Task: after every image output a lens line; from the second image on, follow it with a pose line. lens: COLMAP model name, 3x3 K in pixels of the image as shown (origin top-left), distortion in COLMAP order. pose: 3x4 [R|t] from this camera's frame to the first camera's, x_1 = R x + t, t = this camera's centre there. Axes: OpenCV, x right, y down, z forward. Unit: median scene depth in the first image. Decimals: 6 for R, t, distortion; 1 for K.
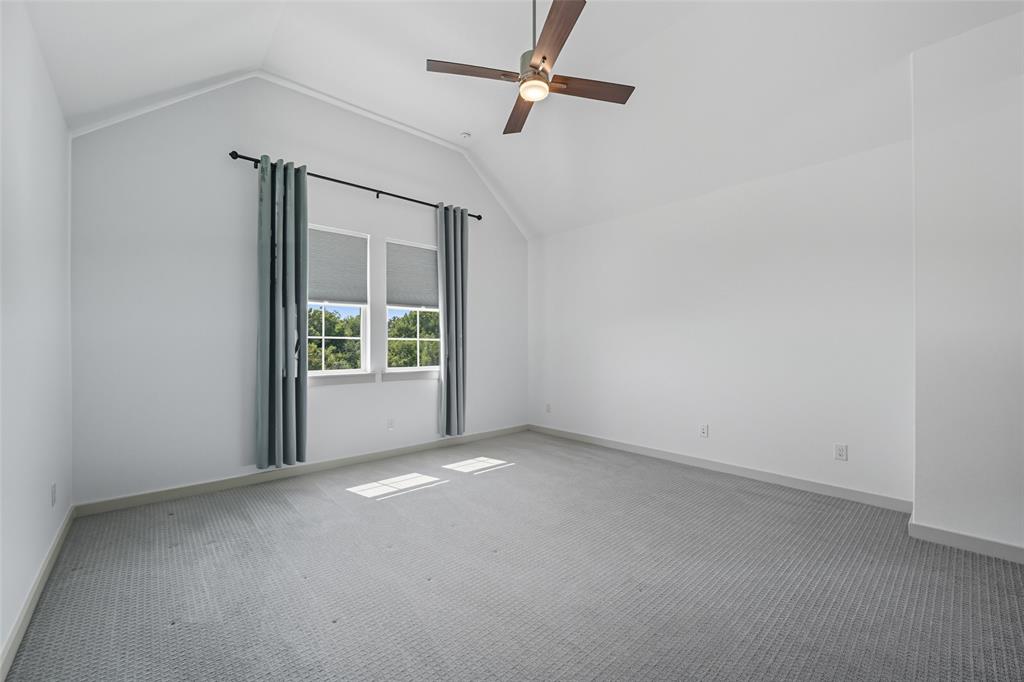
lens RADIAL K [[408.2, 0, 513.9], [0, 408.2, 342.1], [0, 0, 1]] dist [-0.001717, -0.000156]
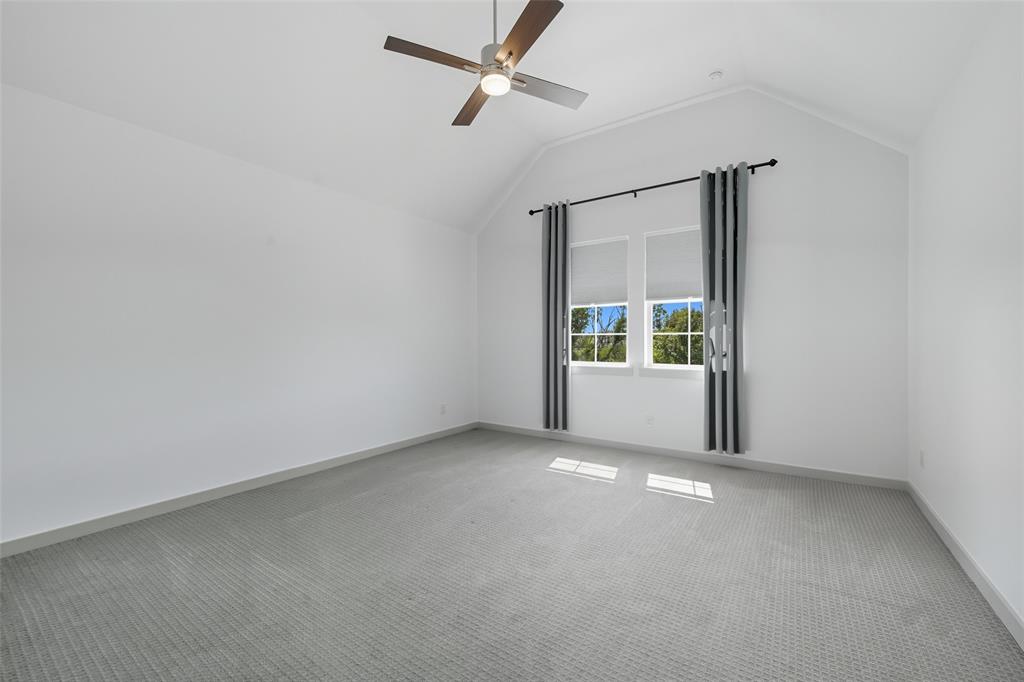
lens RADIAL K [[408.2, 0, 513.9], [0, 408.2, 342.1], [0, 0, 1]] dist [-0.001717, -0.000156]
pose [[0.250976, 0.002502, -0.967990, 0.619042], [0.008179, 0.999955, 0.004705, 0.003773], [0.967959, -0.009098, 0.250945, 0.471368]]
